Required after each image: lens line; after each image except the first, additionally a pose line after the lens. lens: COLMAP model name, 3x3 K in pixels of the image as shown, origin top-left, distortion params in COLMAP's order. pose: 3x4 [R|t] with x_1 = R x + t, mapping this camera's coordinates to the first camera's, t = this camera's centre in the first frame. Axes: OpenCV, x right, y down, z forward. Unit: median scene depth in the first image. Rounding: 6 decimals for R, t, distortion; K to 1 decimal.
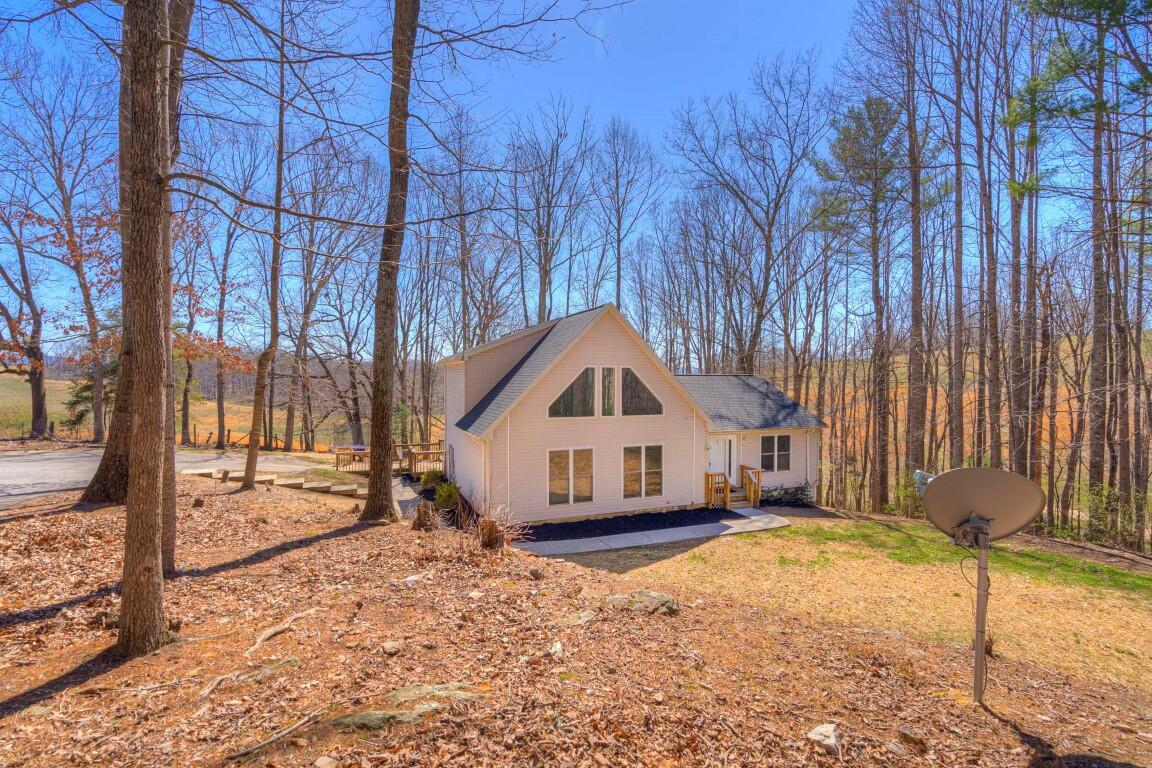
lens RADIAL K [[526.9, 0, 594.3], [0, 526.9, 390.5], [0, 0, 1]] dist [0.000487, 0.000246]
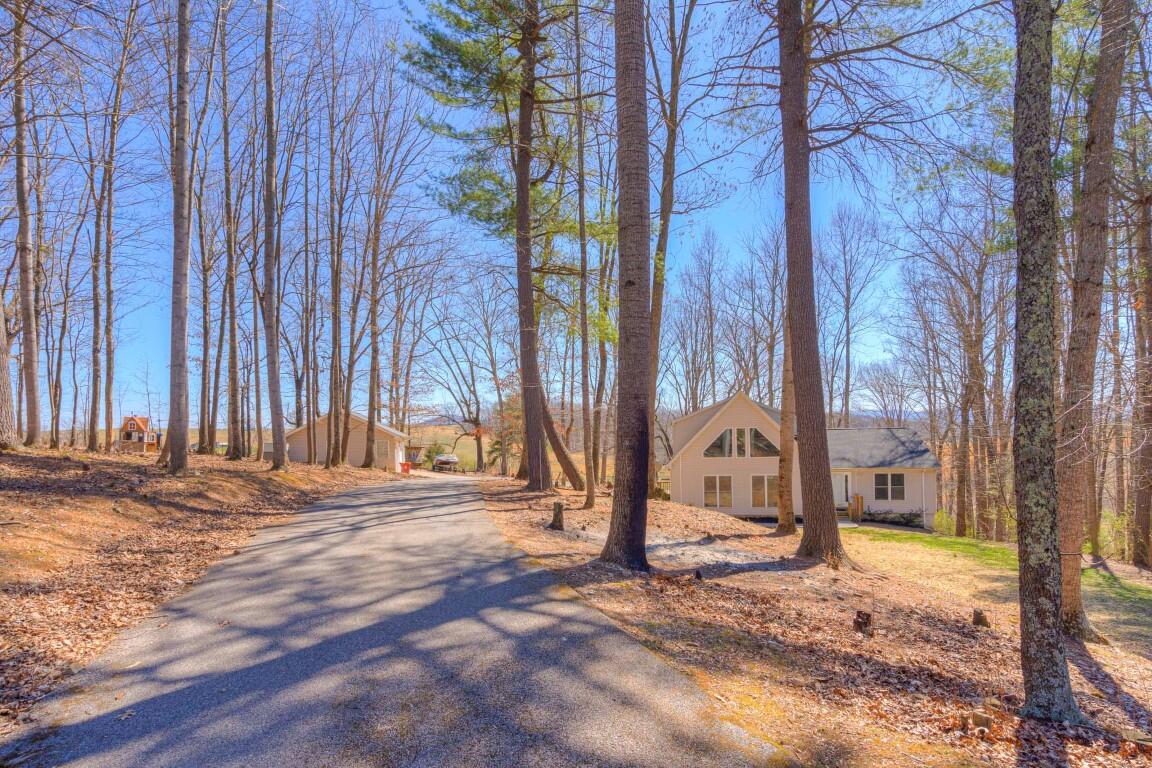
lens RADIAL K [[577.3, 0, 577.3], [0, 577.3, 461.4], [0, 0, 1]] dist [0.000177, -0.000033]
pose [[0.821086, 0.007821, -0.570751, 0.530743], [0.012910, 0.999396, 0.032267, -0.003446], [0.570658, -0.033862, 0.820489, -0.667159]]
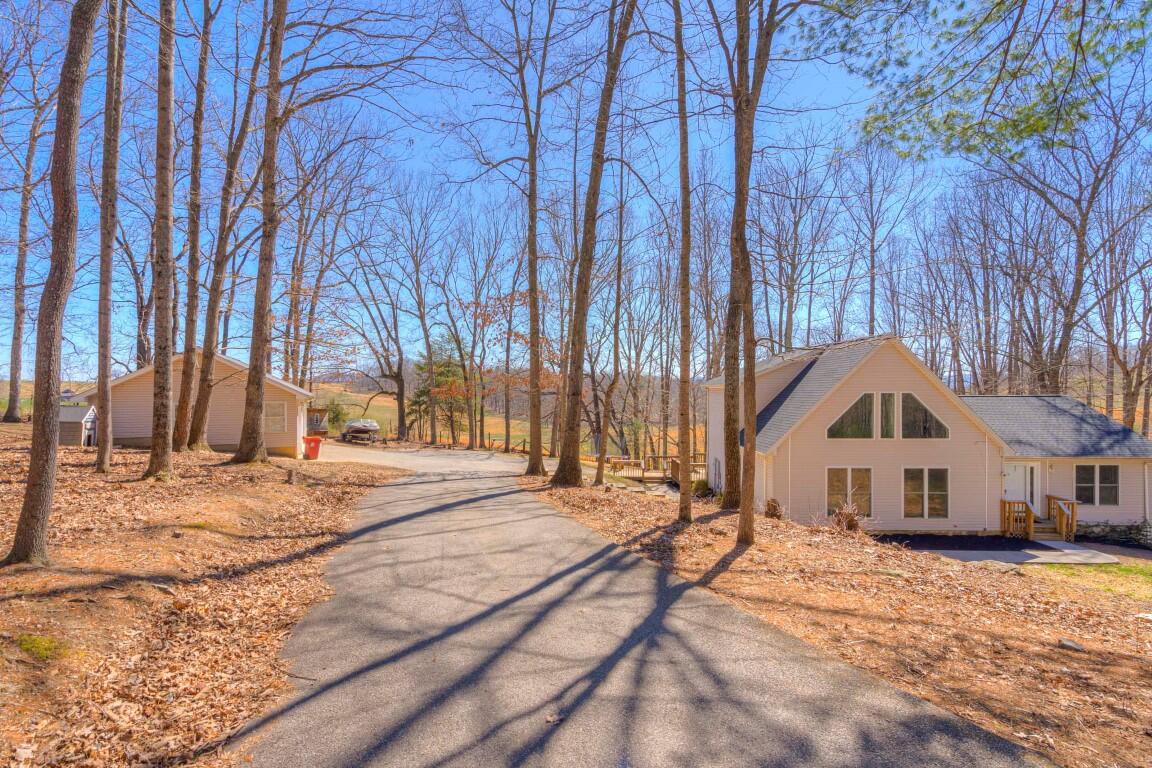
lens RADIAL K [[542.8, 0, 556.2], [0, 542.8, 395.7], [0, 0, 1]] dist [0.000046, 0.001157]
pose [[0.903081, -0.003490, -0.429456, -0.087010], [-0.001438, 0.999937, -0.011150, -0.020108], [0.429467, 0.010687, 0.903019, -0.225743]]
